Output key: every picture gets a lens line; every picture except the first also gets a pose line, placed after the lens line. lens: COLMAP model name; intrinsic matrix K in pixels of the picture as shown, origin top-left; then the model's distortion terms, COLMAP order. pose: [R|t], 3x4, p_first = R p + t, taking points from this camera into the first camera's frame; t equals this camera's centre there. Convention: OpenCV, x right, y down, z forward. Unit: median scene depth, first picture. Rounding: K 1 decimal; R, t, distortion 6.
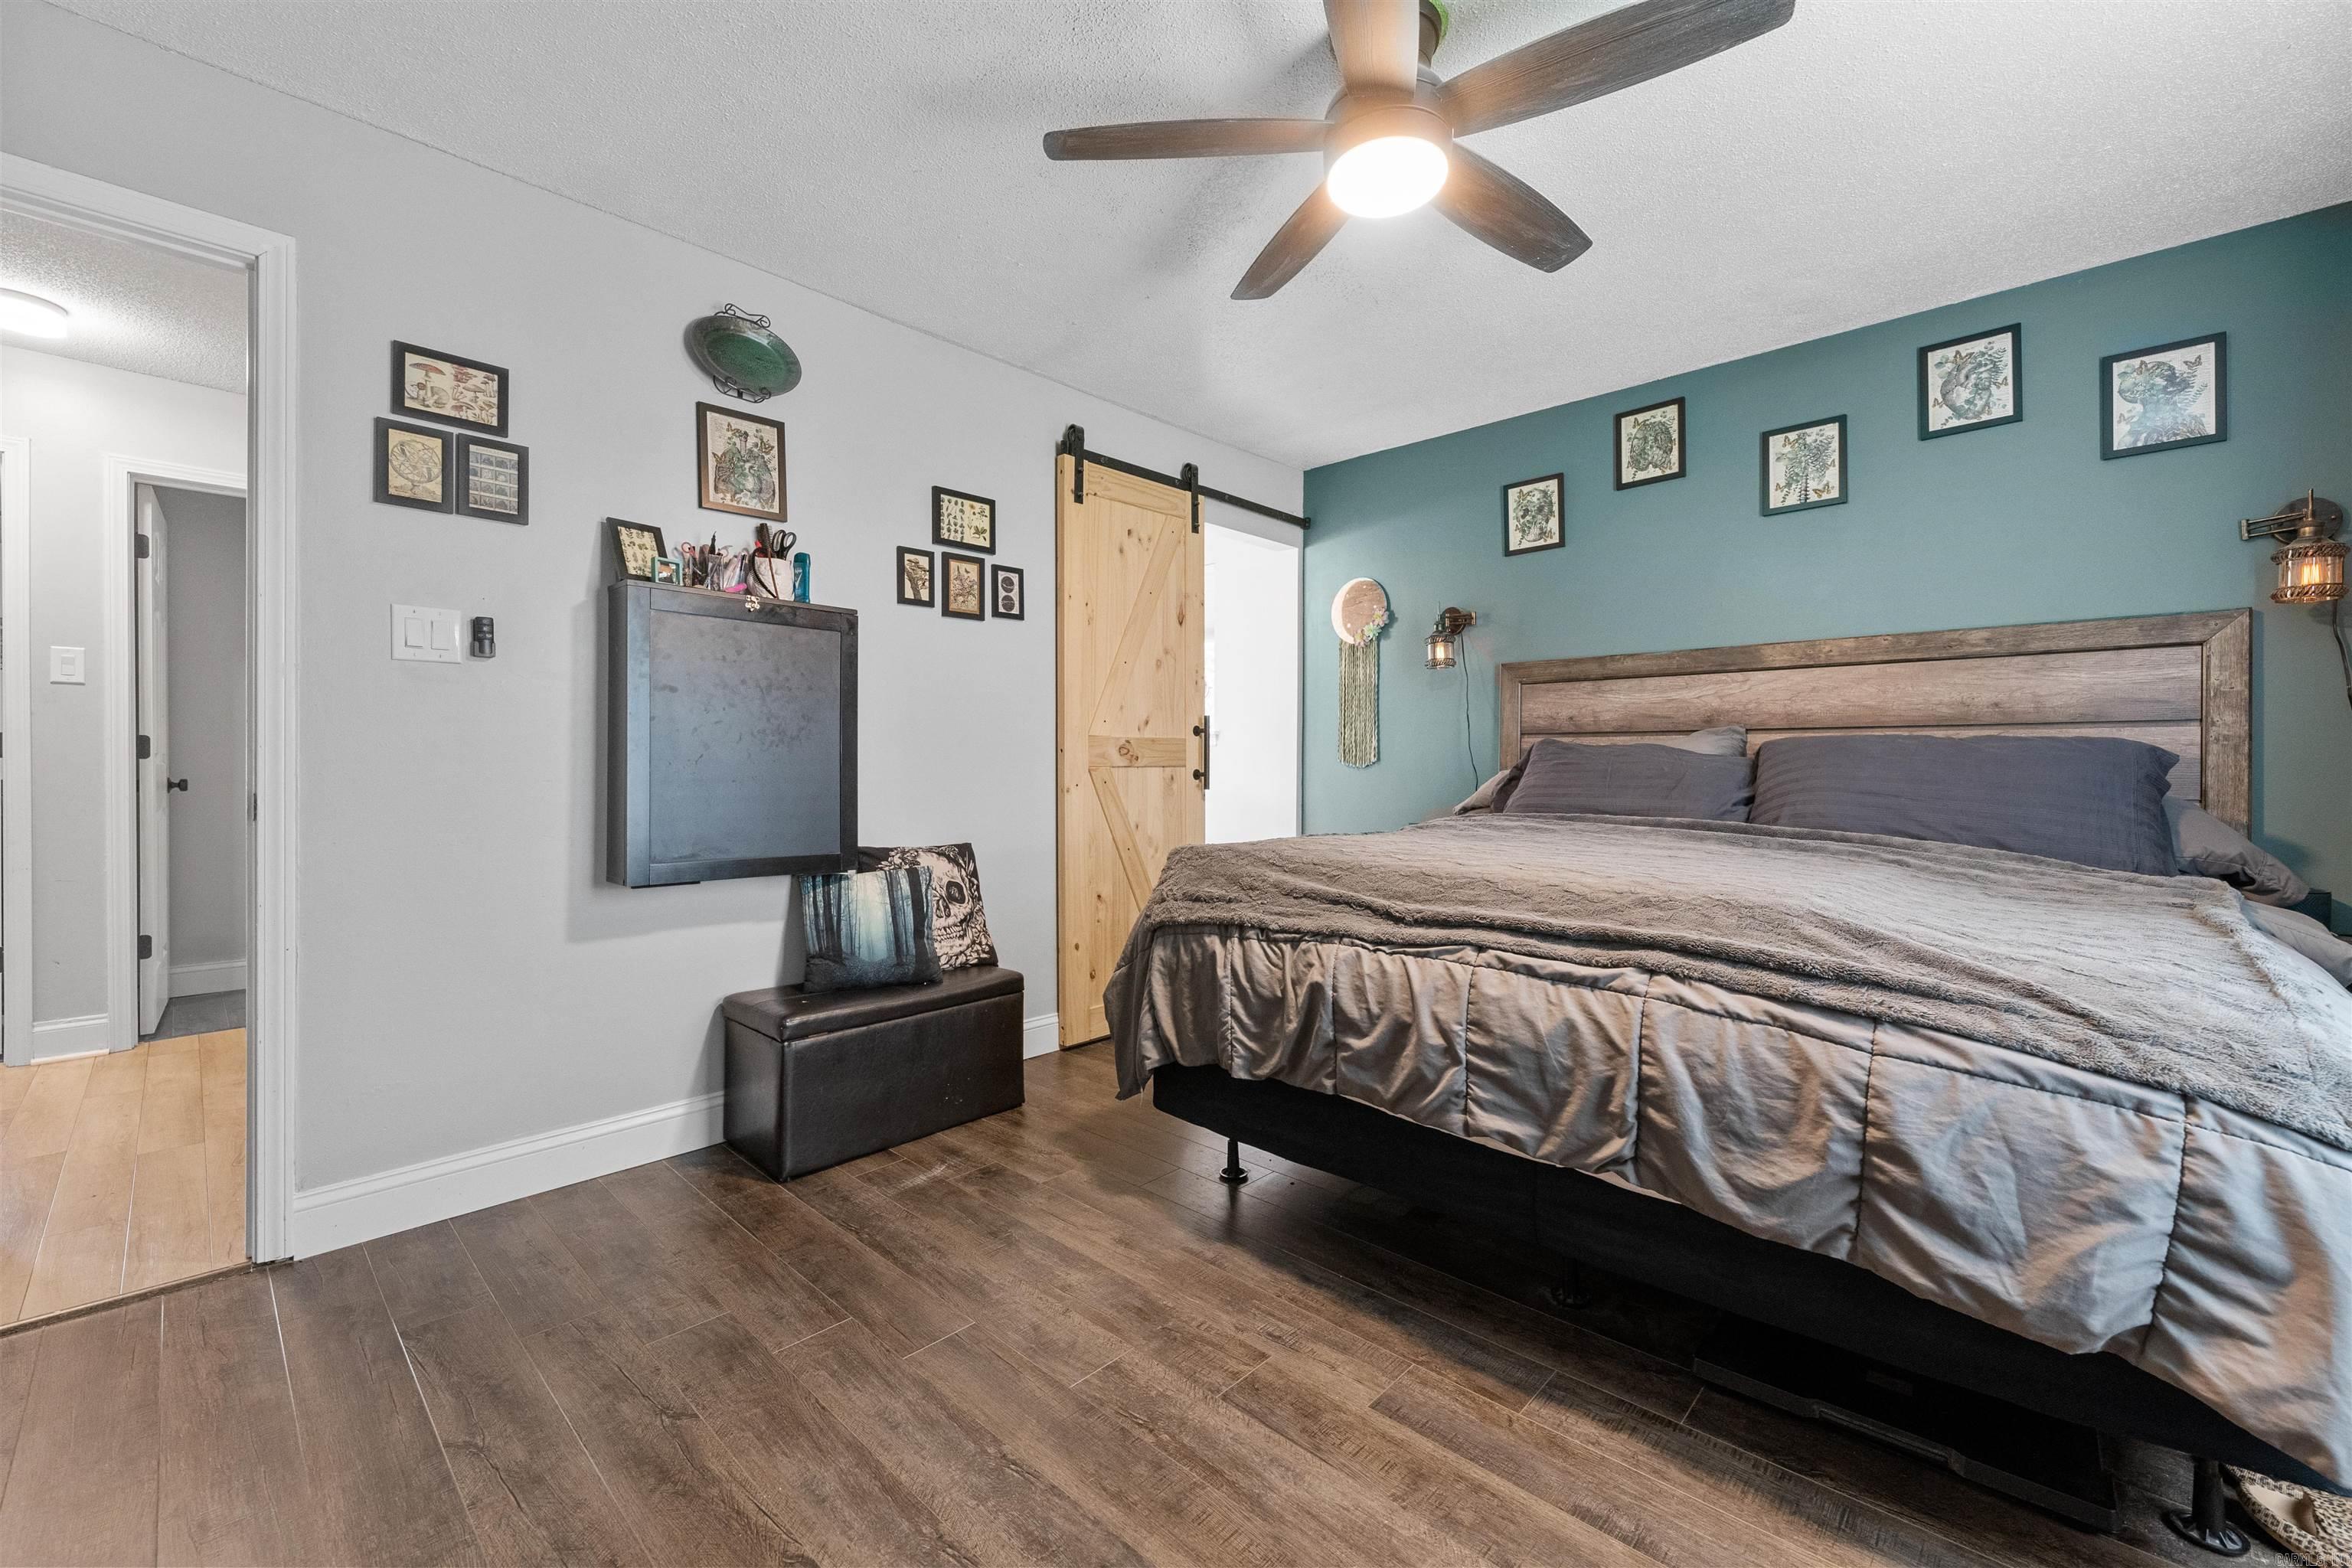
lens RADIAL K [[963.7, 0, 1173.4], [0, 963.7, 768.8], [0, 0, 1]] dist [0.004849, -0.003336]
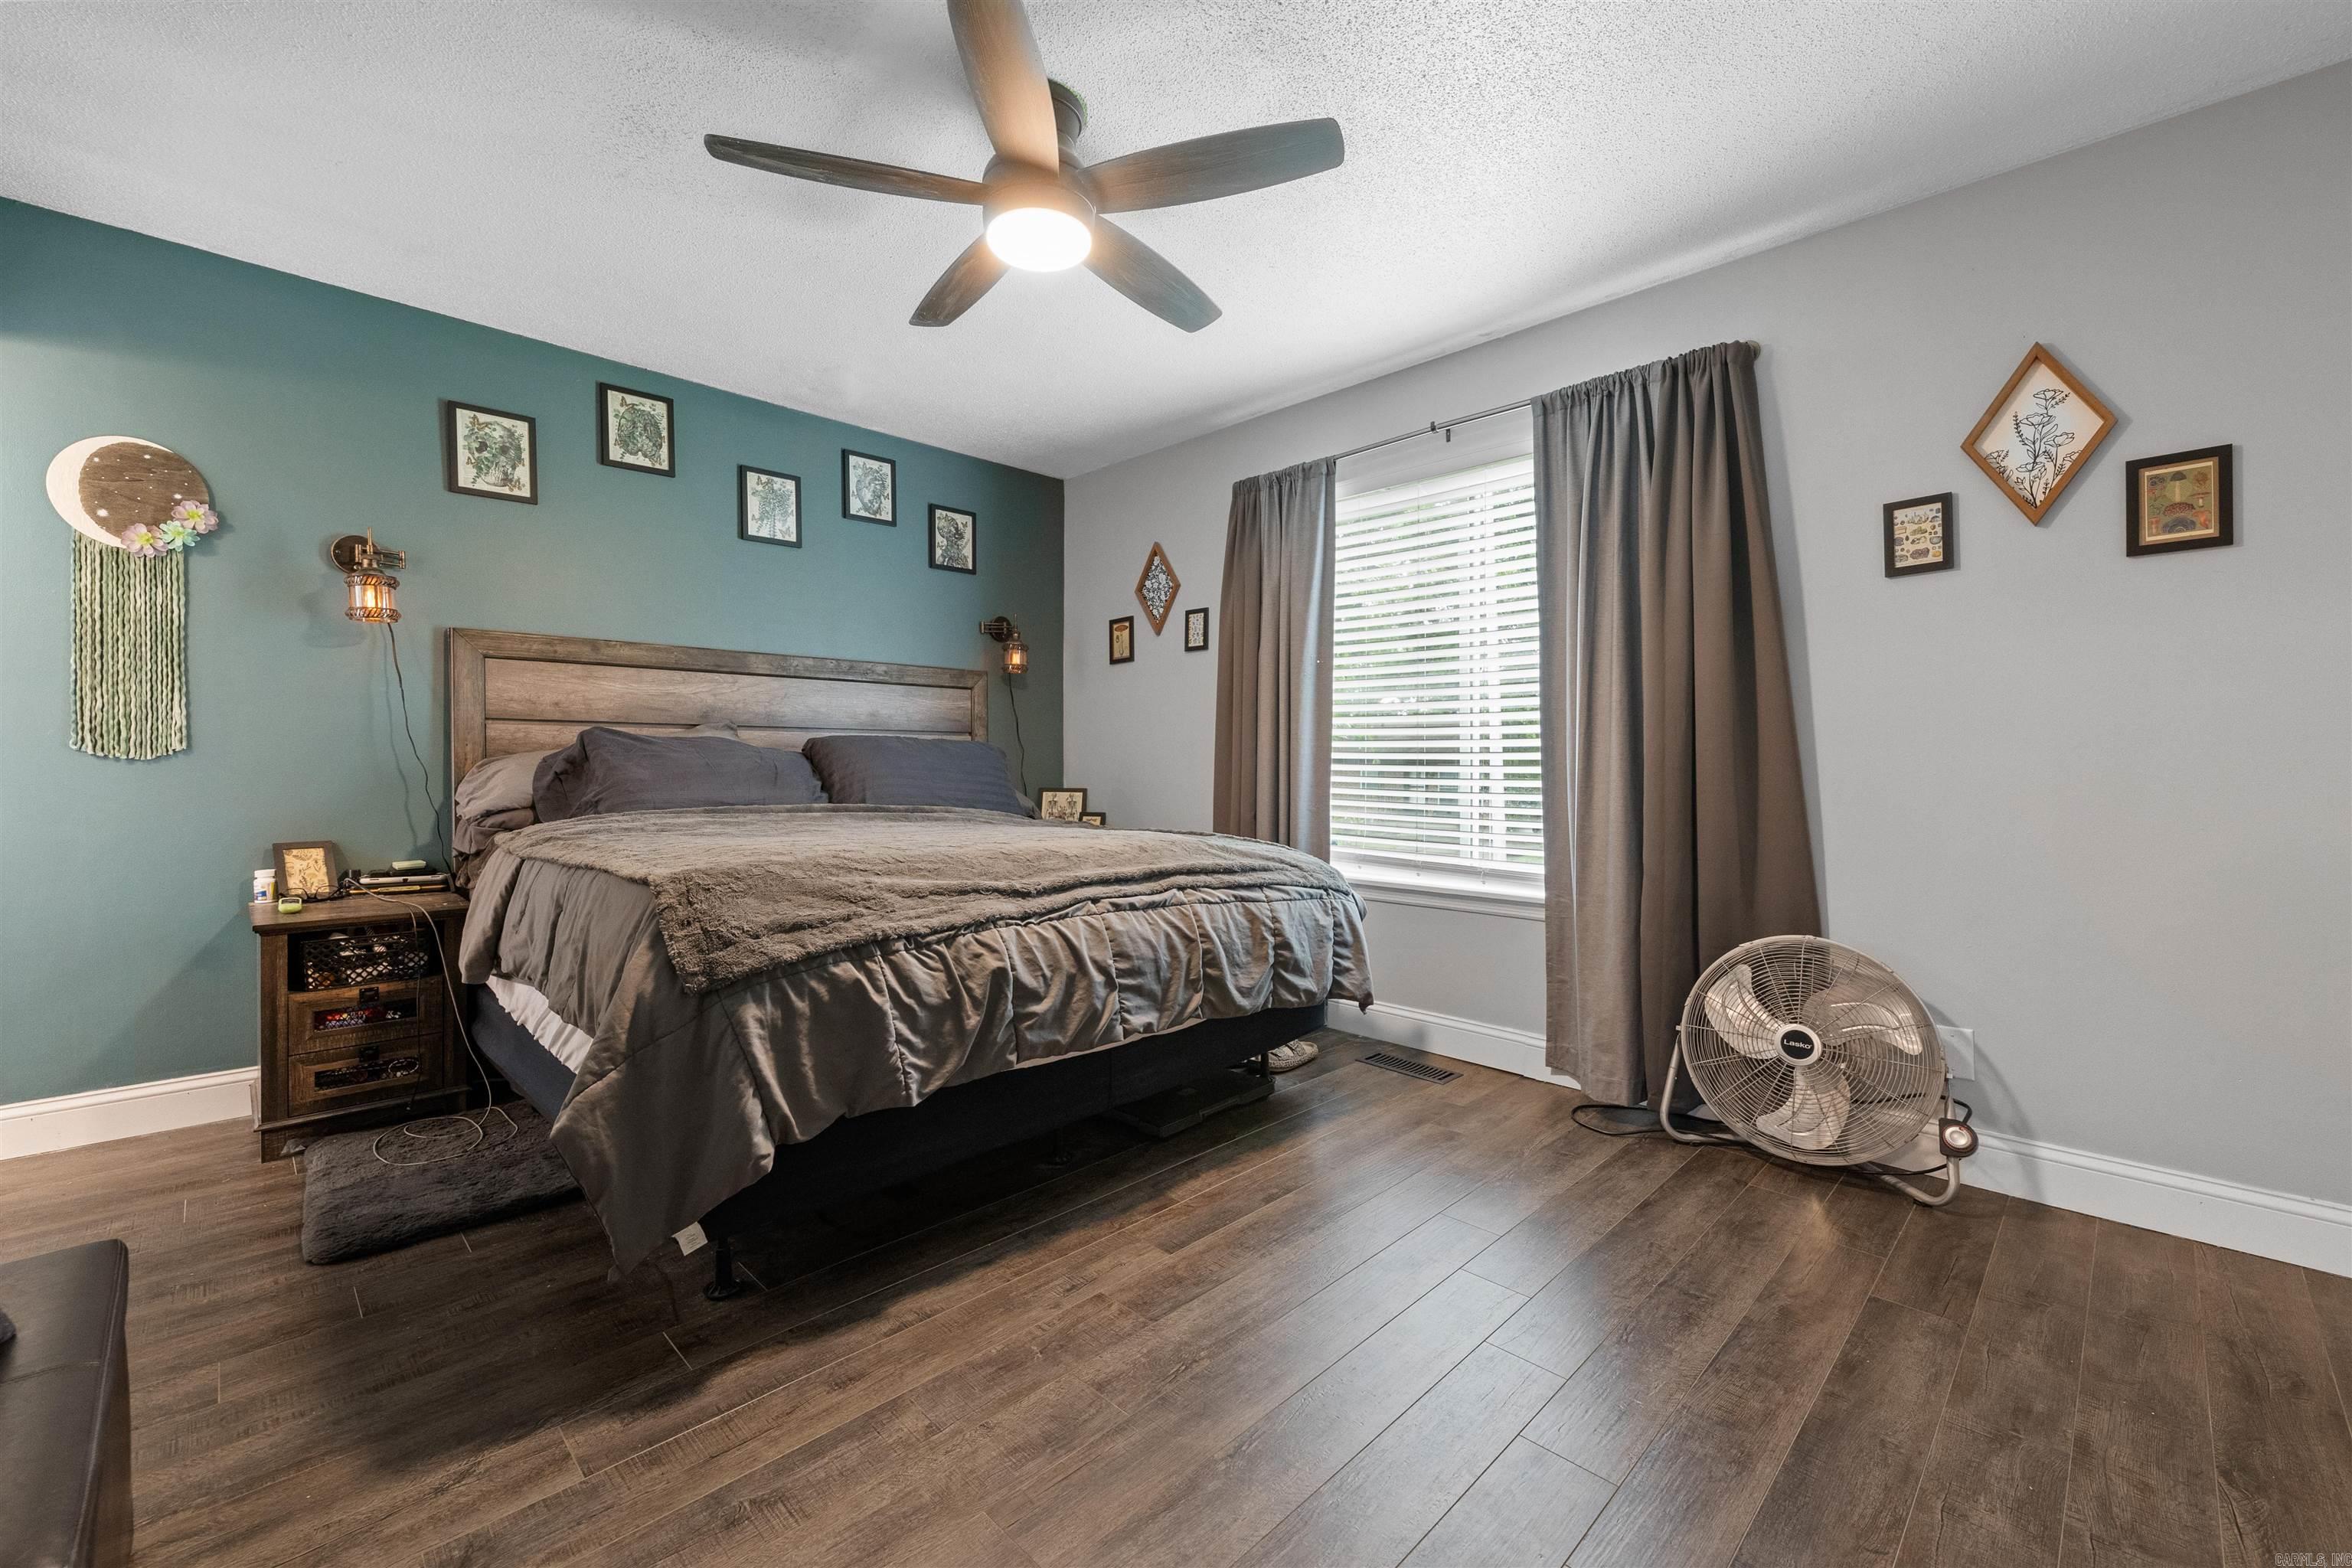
lens RADIAL K [[963.7, 0, 1175.2], [0, 963.7, 775.9], [0, 0, 1]] dist [0.004849, -0.003336]
pose [[0.015594, -0.016403, 0.999744, -0.829210], [0.000282, 0.999865, 0.016401, -0.001513], [-0.999878, 0.000026, 0.015597, 0.748000]]
